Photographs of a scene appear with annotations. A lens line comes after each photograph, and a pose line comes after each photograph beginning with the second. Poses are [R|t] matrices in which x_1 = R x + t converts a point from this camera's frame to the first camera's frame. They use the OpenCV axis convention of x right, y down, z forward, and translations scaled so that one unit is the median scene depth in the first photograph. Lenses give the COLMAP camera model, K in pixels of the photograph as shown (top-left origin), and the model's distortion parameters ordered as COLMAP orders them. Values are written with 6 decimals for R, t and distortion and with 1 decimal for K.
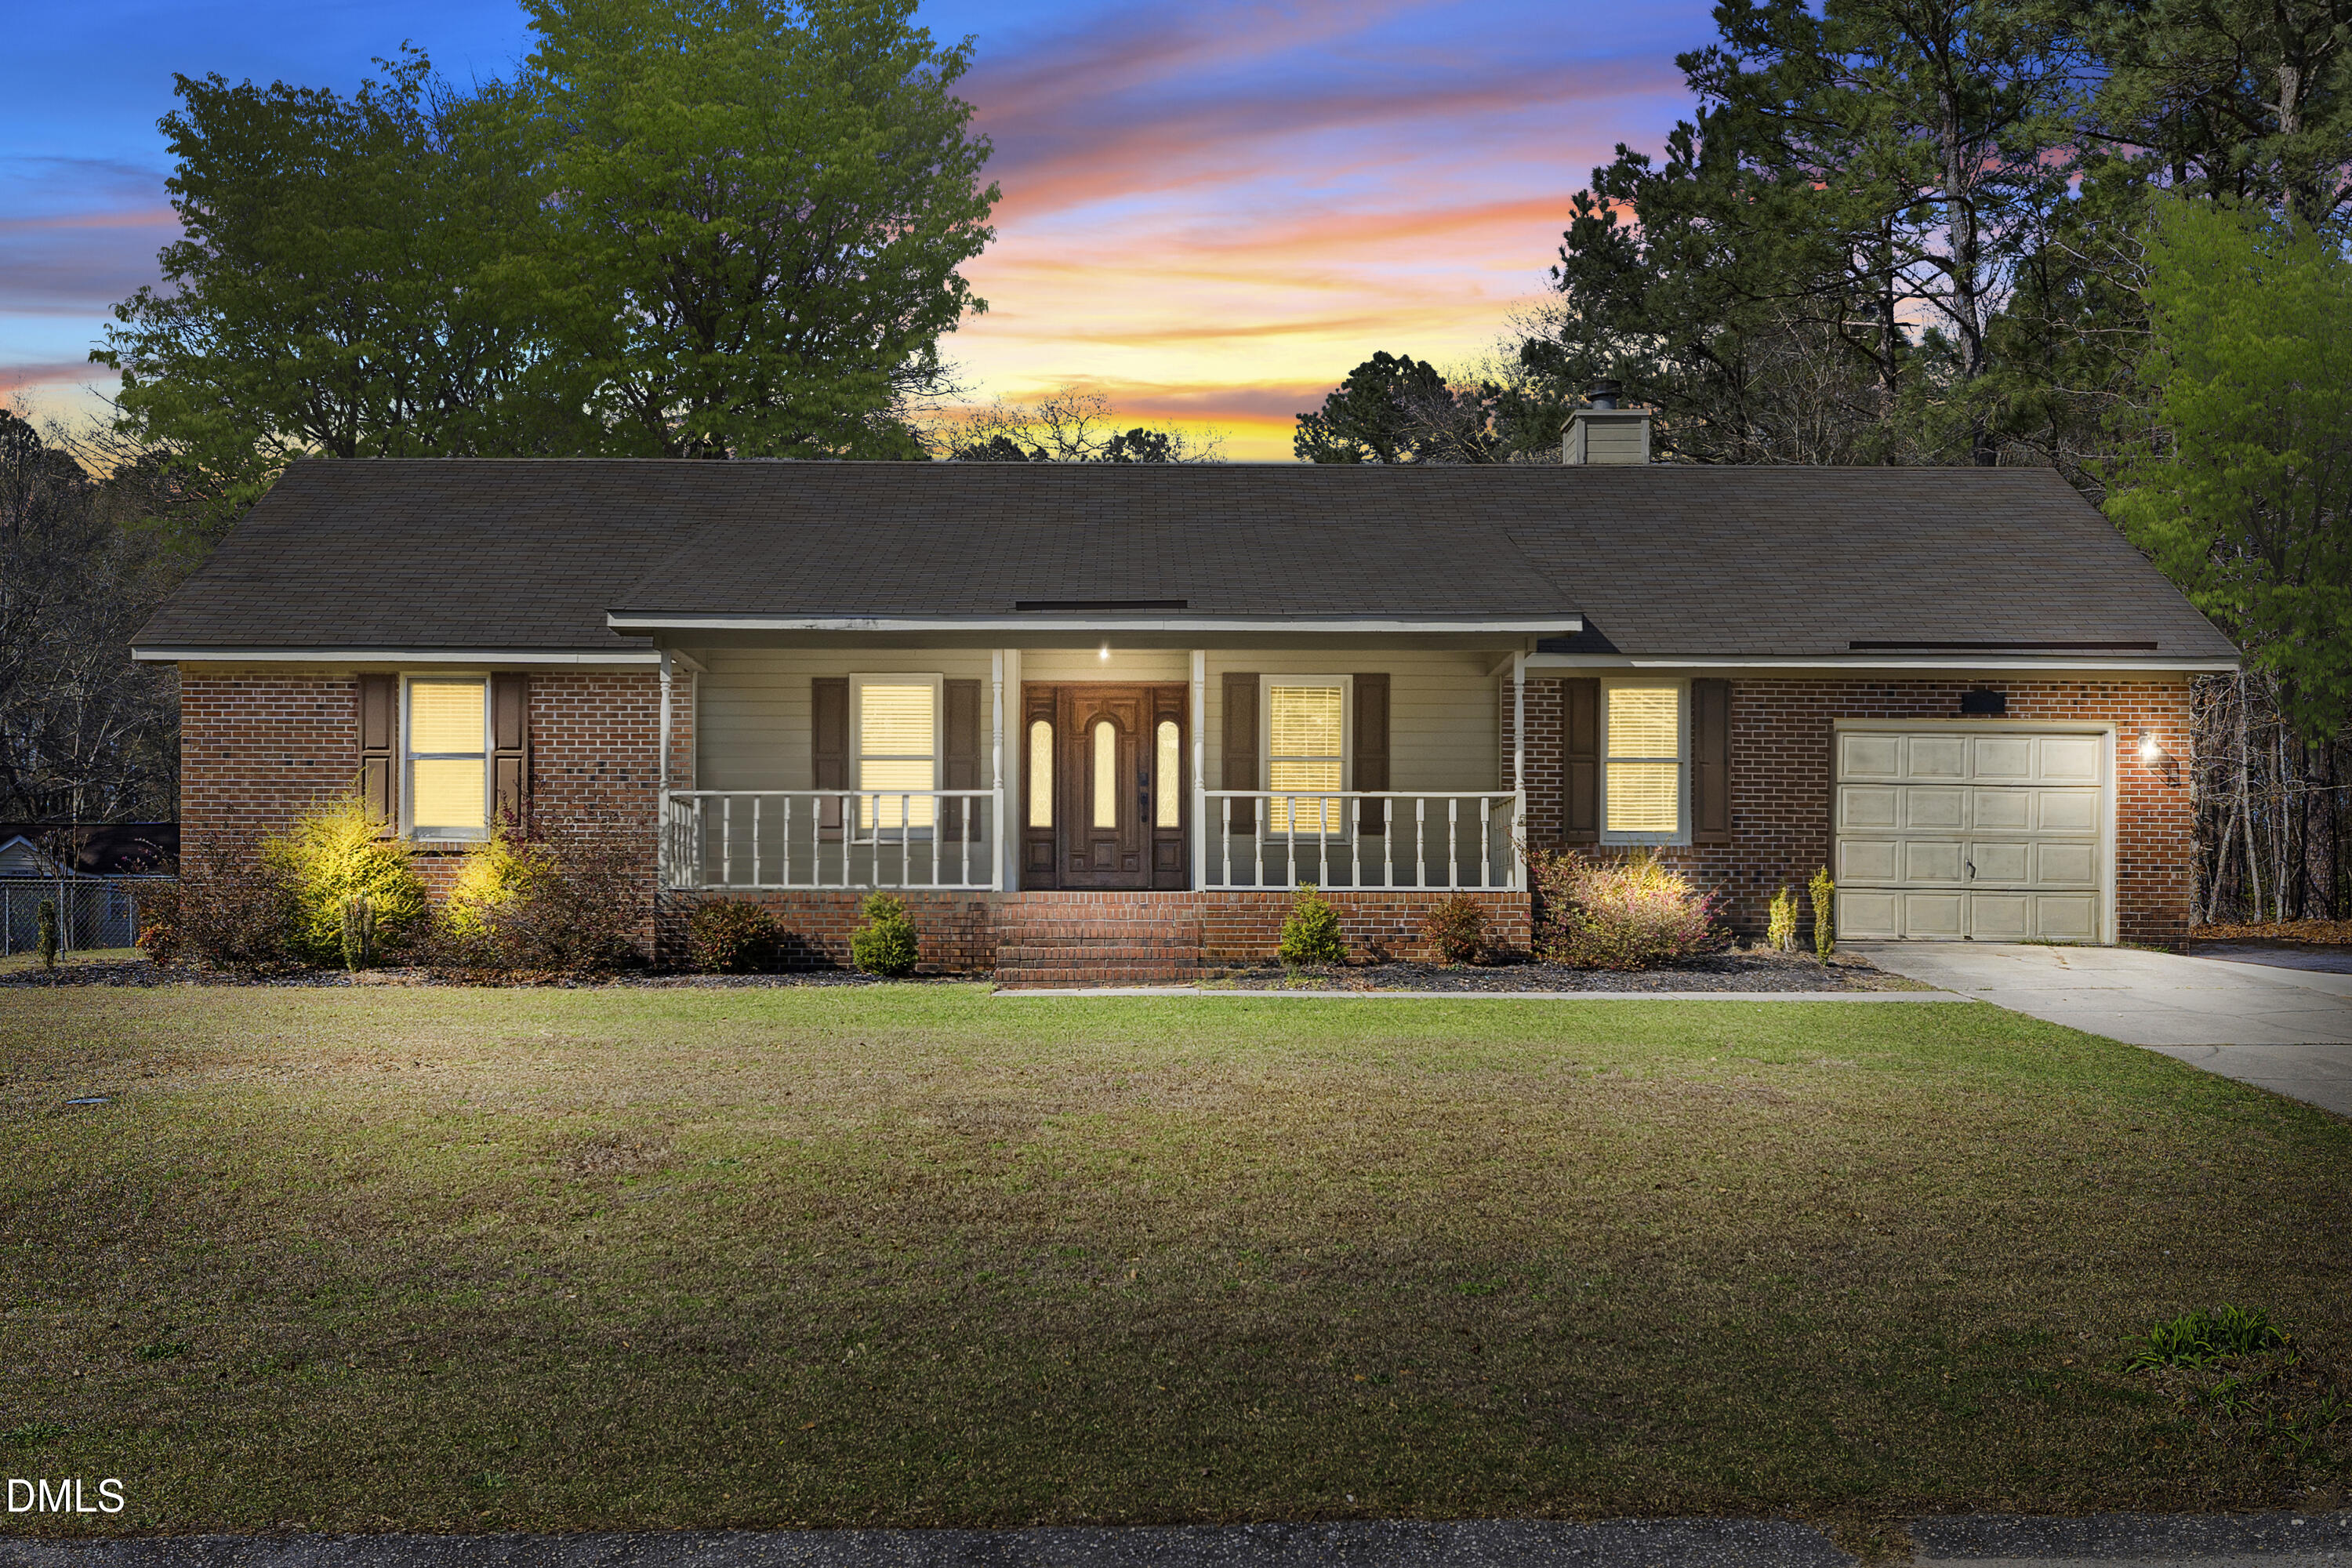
lens RADIAL K [[3029.9, 0, 1176.0], [0, 3029.9, 784.0], [0, 0, 1]] dist [-0.245223, 0.002084]
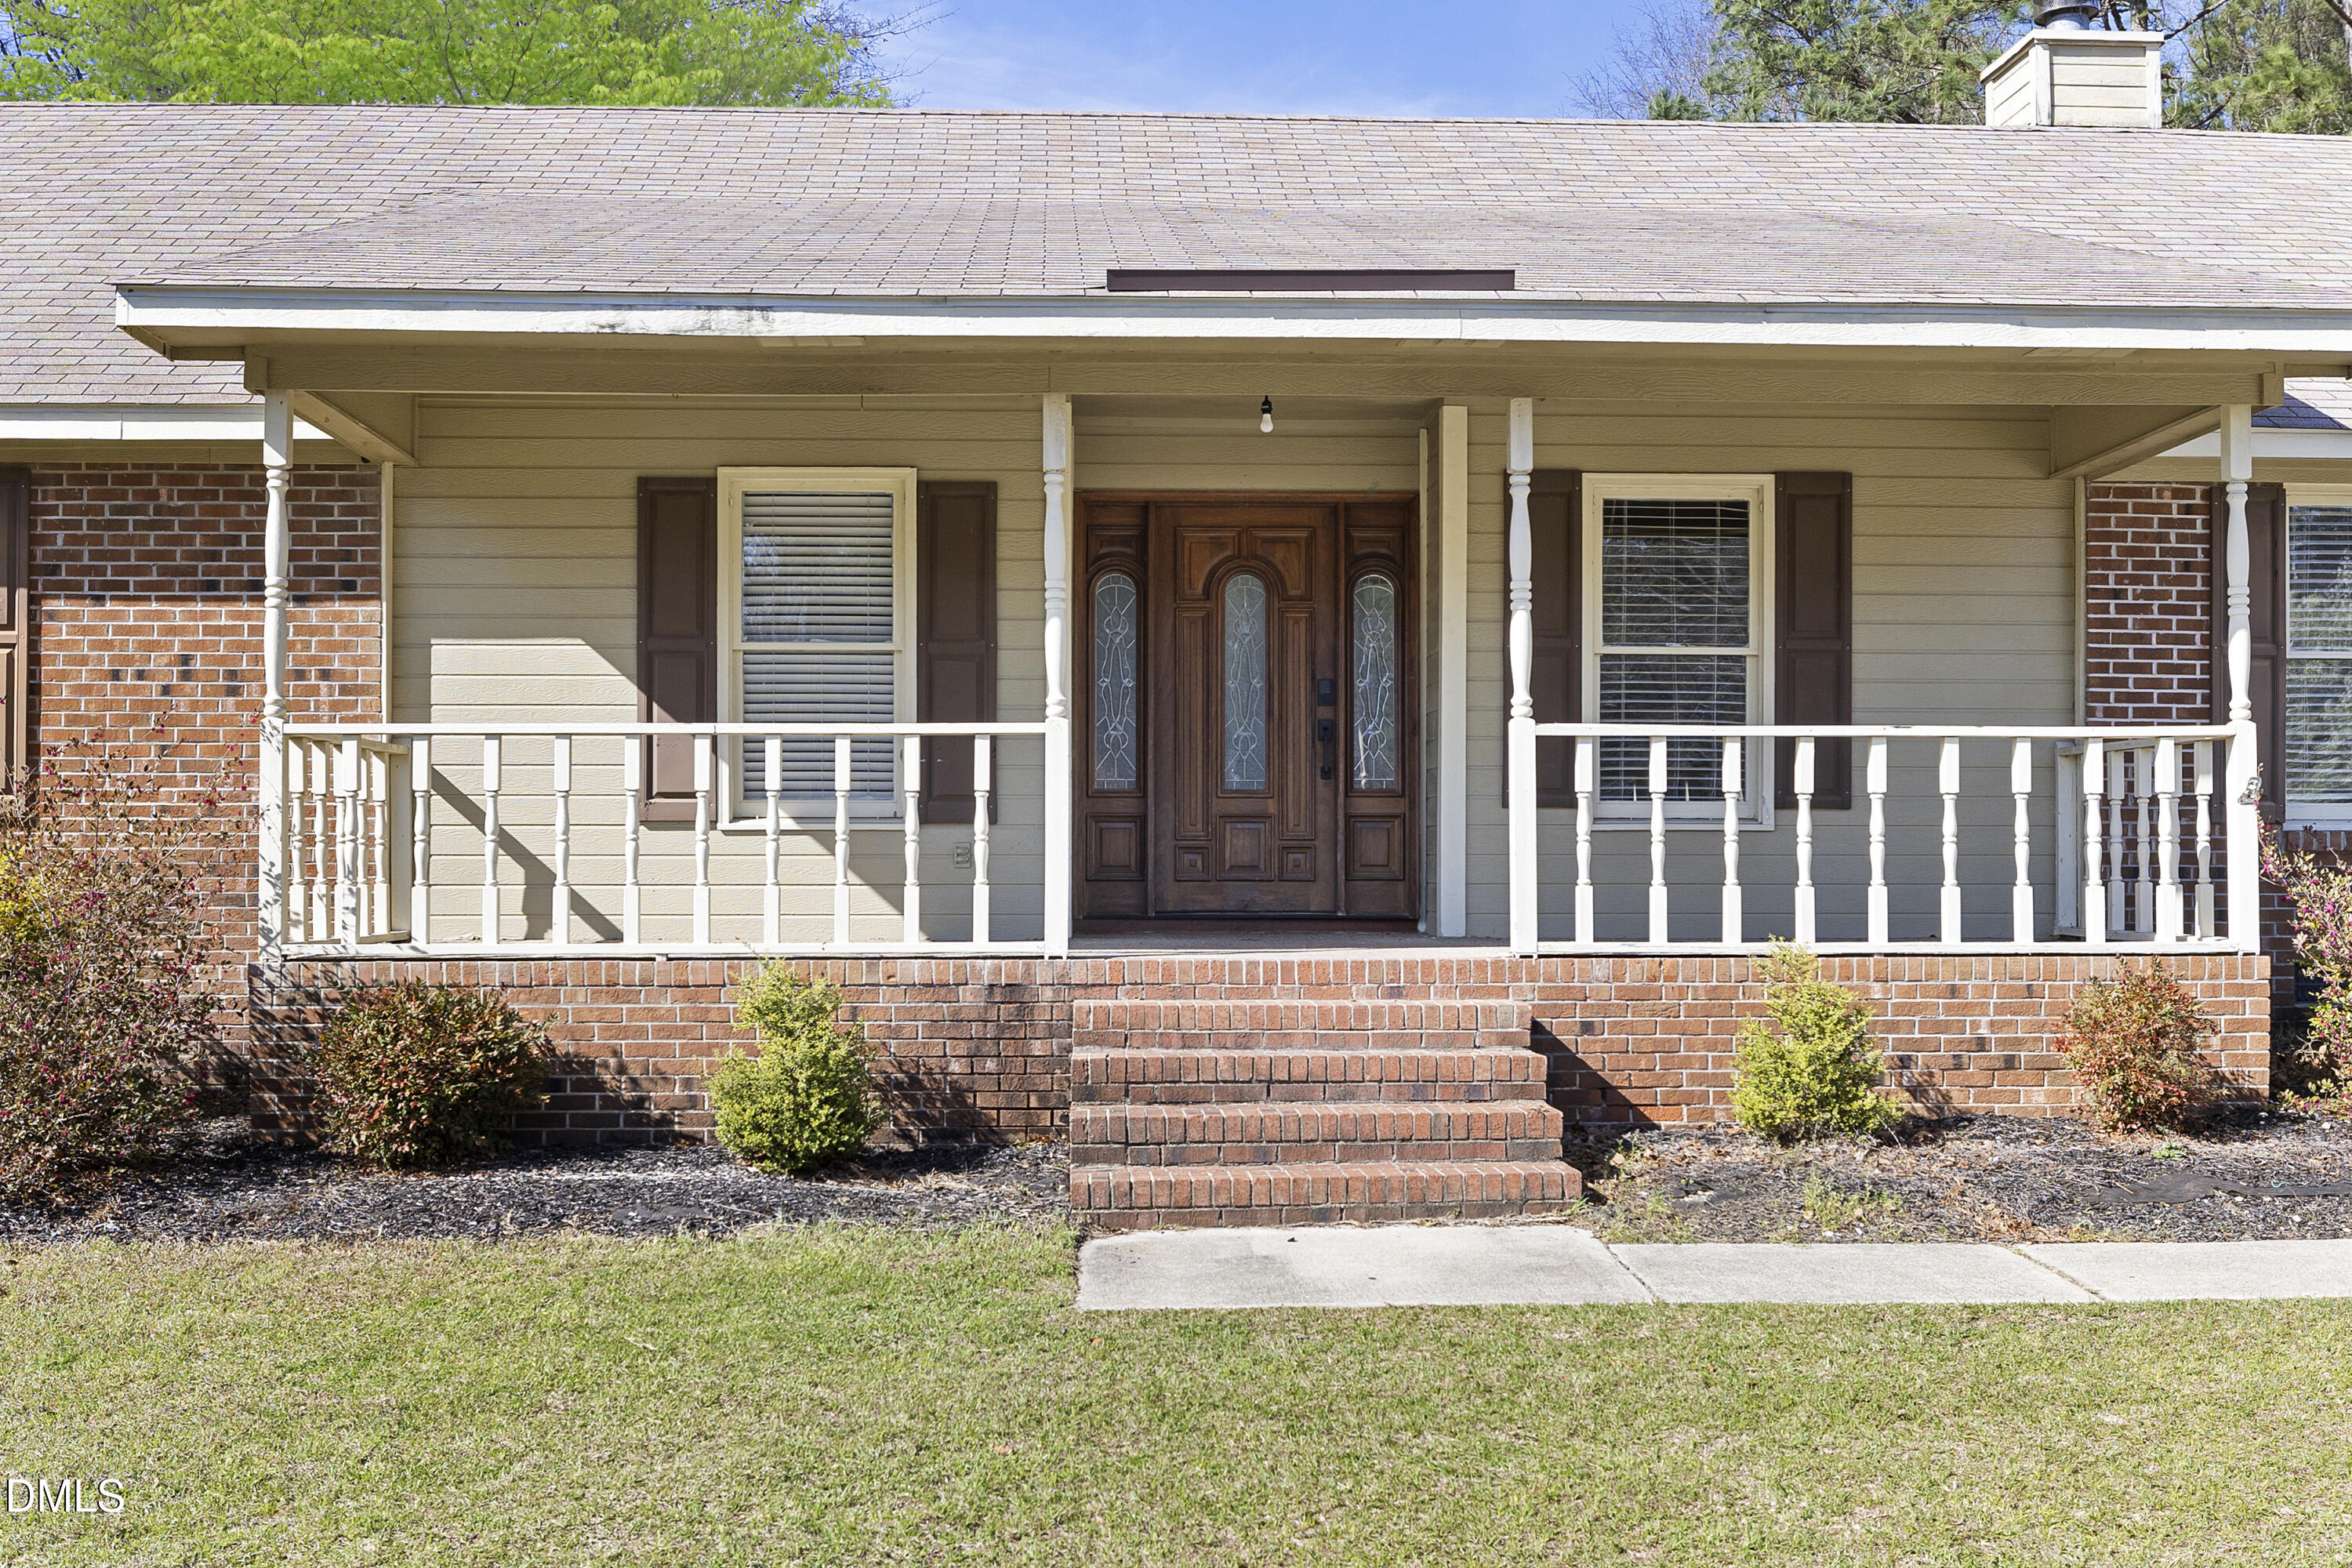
lens RADIAL K [[3162.1, 0, 1176.0], [0, 3162.1, 784.0], [0, 0, 1]] dist [-0.120429, -0.015771]
pose [[0.999721, 0.000182, 0.023621, -0.052276], [-0.000945, 0.999477, 0.032315, -0.003475], [-0.023603, -0.032329, 0.999199, 0.550191]]
